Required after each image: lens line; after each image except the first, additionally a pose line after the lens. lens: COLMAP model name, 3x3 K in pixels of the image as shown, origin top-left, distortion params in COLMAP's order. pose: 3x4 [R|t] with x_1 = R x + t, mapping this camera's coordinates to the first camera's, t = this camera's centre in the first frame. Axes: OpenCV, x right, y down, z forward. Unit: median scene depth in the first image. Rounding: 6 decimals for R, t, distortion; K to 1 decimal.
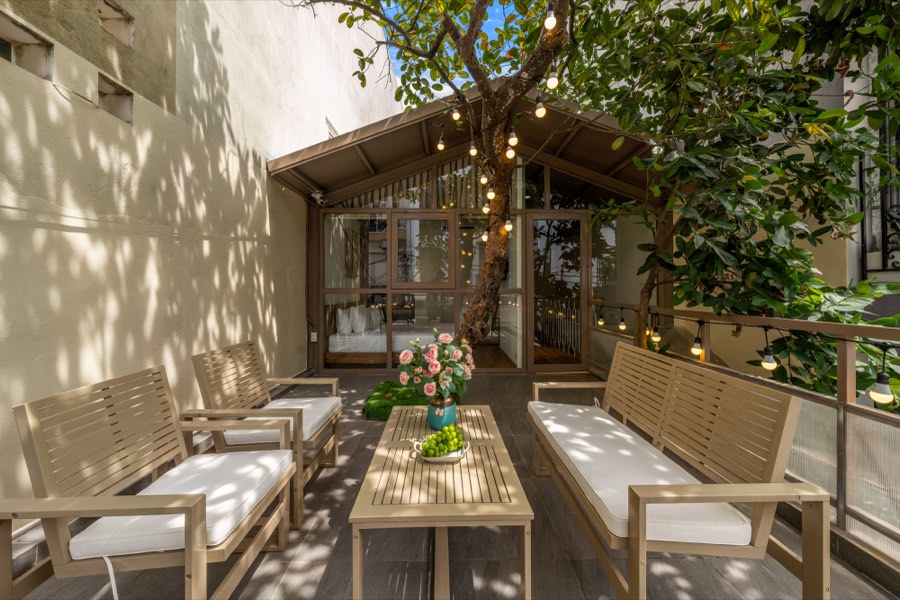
lens RADIAL K [[327.1, 0, 450.7], [0, 327.1, 285.2], [0, 0, 1]] dist [-0.000570, -0.000026]
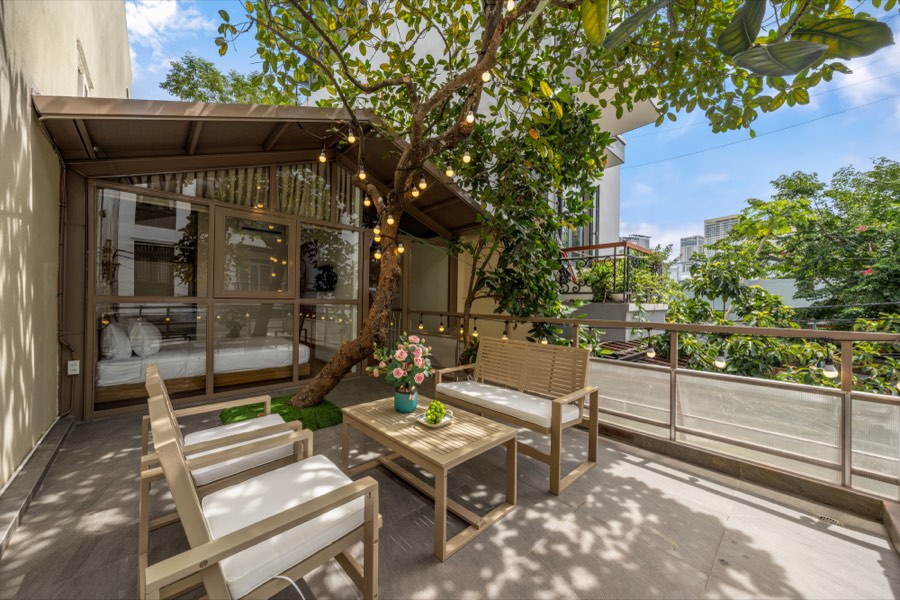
lens RADIAL K [[320.3, 0, 450.0], [0, 320.3, 300.0], [0, 0, 1]] dist [0.001486, 0.000057]
pose [[0.743755, 0.013138, 0.668323, -0.583728], [-0.021047, 0.999771, 0.003770, 0.002066], [-0.668120, -0.016870, 0.743862, -0.013849]]
